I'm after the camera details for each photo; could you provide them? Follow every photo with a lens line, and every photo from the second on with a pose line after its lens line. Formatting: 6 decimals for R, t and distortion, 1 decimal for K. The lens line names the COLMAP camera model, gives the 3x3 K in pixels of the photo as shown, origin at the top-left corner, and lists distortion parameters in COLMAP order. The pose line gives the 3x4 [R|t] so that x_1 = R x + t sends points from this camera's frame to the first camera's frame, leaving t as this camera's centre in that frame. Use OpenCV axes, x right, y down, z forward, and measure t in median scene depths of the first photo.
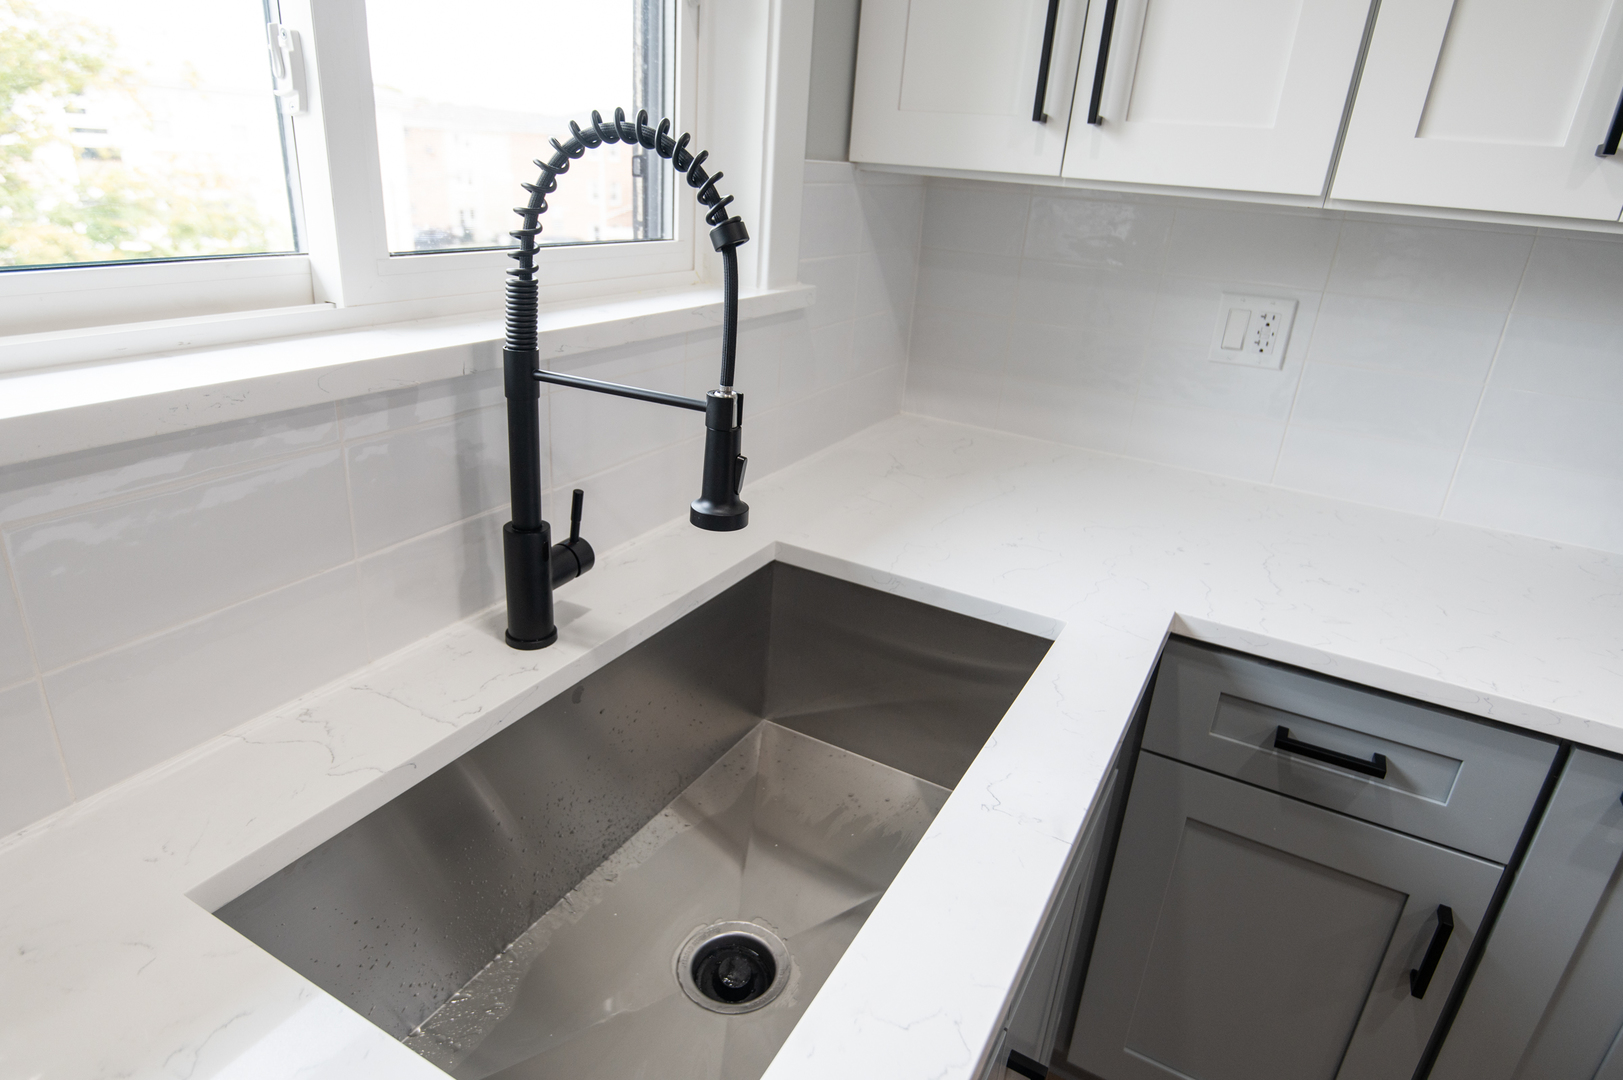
lens RADIAL K [[956.4, 0, 806.7], [0, 956.4, 538.6], [0, 0, 1]] dist [-0.002550, -0.000809]
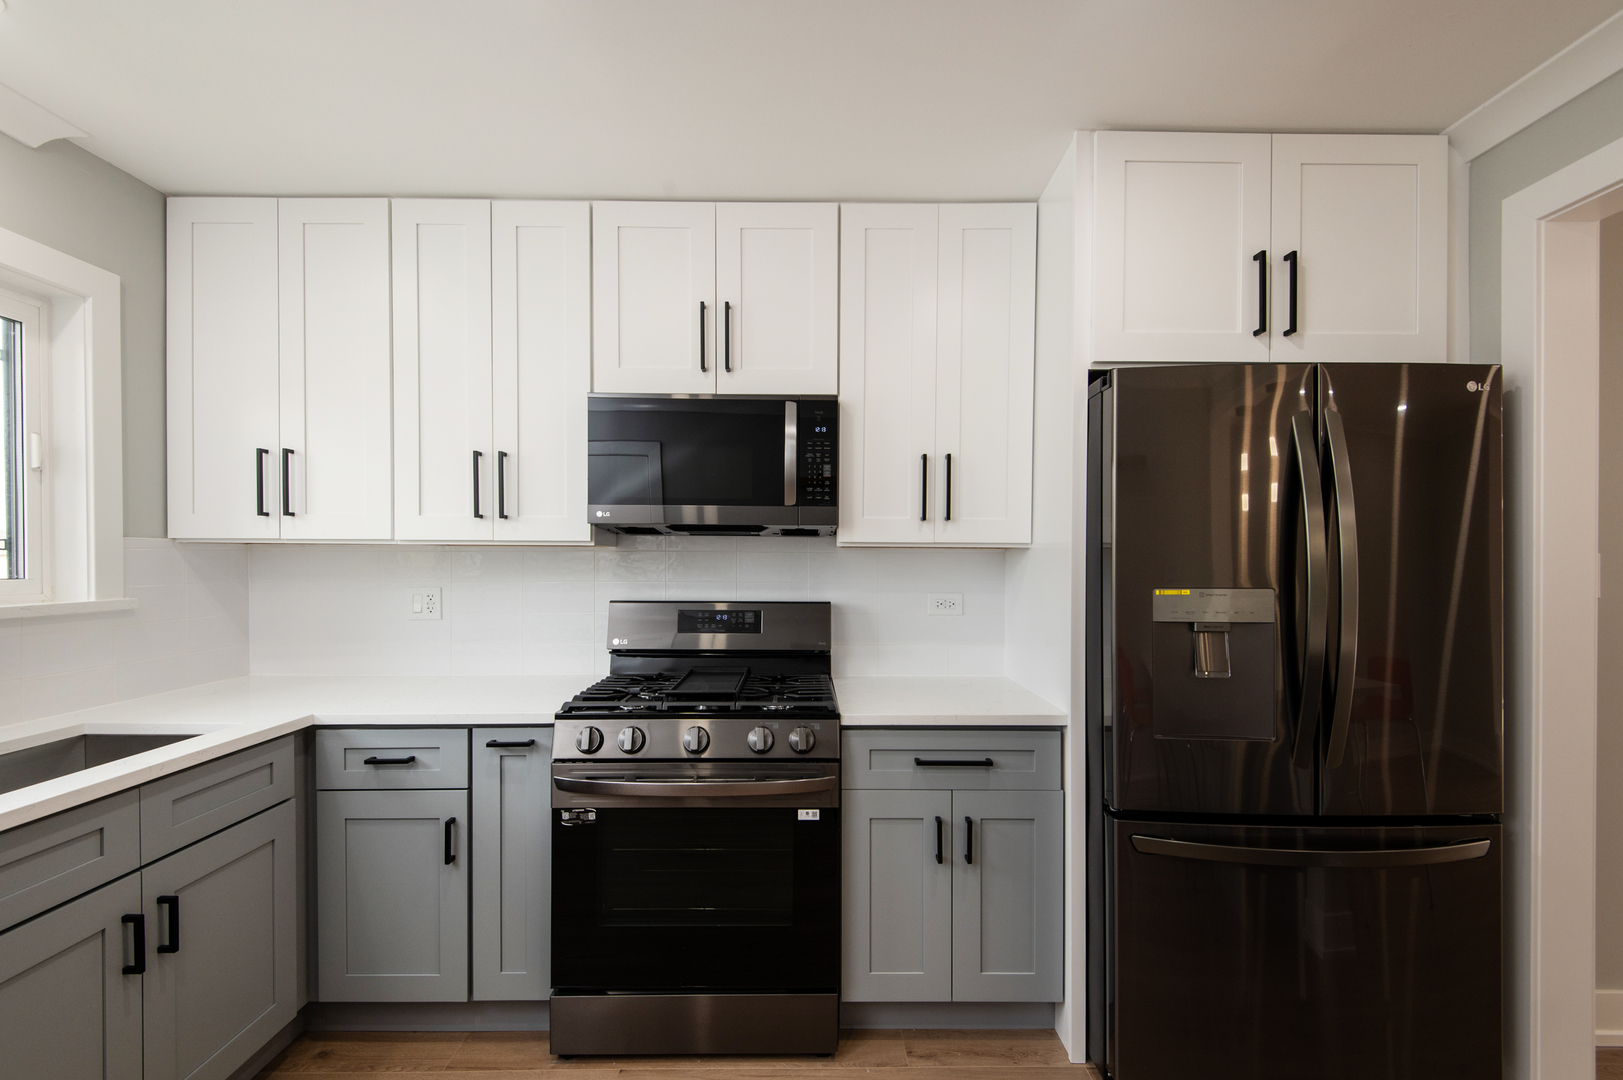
lens RADIAL K [[737.4, 0, 810.7], [0, 737.4, 556.4], [0, 0, 1]] dist [0.000742, 0.000328]
pose [[0.869662, -0.059640, 0.490032, 0.532142], [0.233715, 0.924116, -0.302303, 0.492297], [-0.434817, 0.377429, 0.817607, -0.969543]]
